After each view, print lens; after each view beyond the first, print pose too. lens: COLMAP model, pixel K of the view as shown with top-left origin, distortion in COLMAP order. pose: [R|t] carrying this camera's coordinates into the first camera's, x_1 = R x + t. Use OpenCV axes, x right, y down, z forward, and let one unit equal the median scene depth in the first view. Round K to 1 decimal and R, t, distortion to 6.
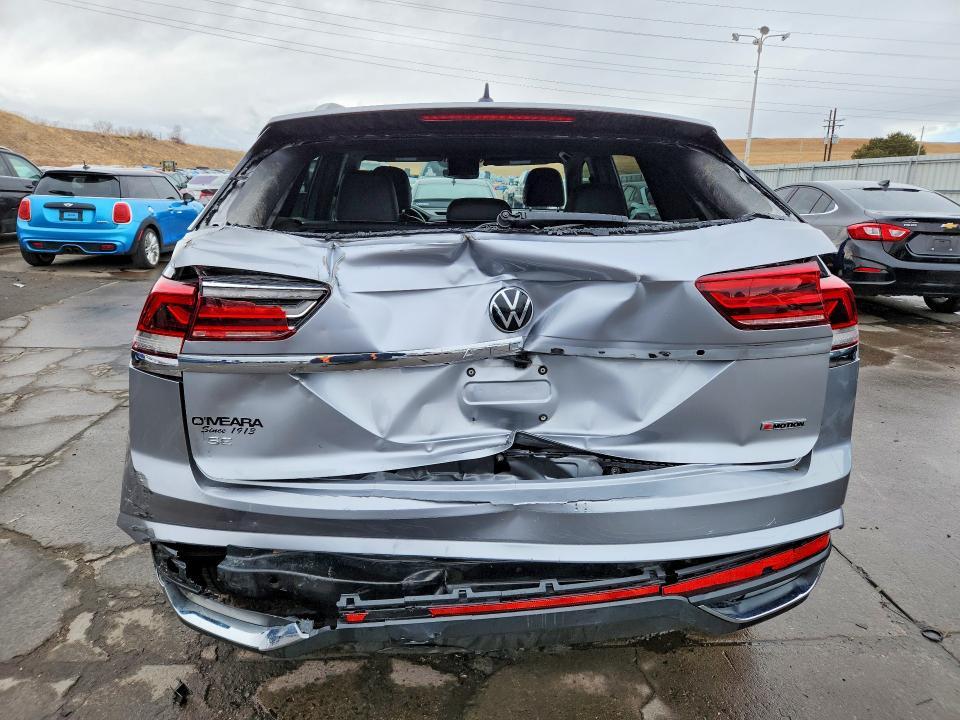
lens RADIAL K [[666.6, 0, 484.8], [0, 666.6, 362.1], [0, 0, 1]] dist [0.035285, -0.019615]
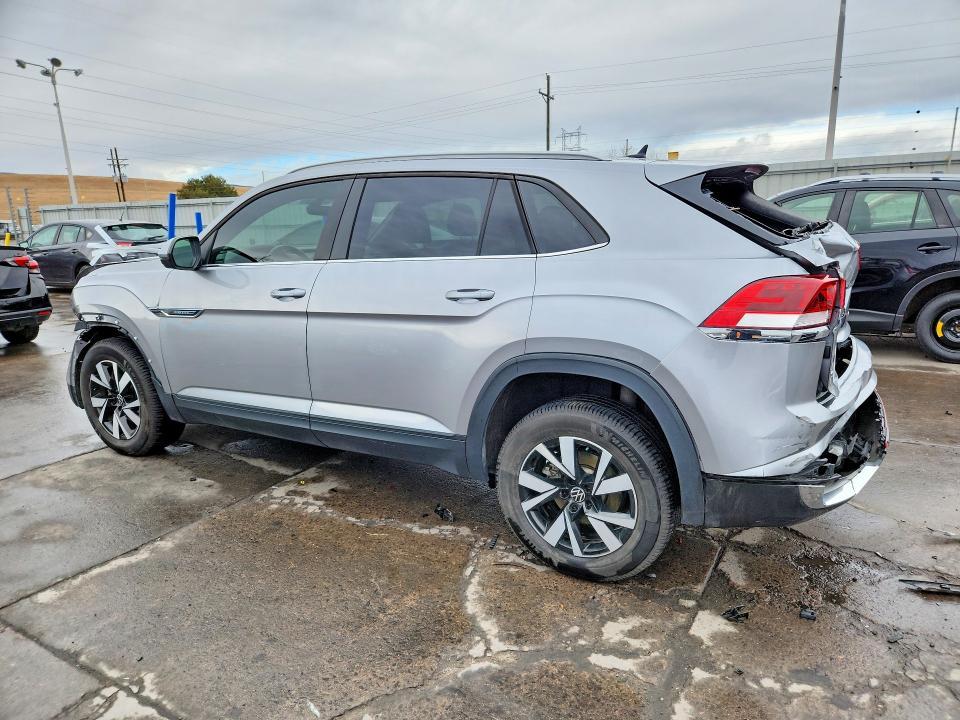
lens RADIAL K [[666.6, 0, 484.9], [0, 666.6, 362.4], [0, 0, 1]] dist [0.035285, -0.019615]
pose [[0.519129, -0.201909, 0.830504, -0.146579], [0.245518, 0.965970, 0.081375, -0.016121], [-0.818673, 0.161660, 0.551036, 0.055772]]
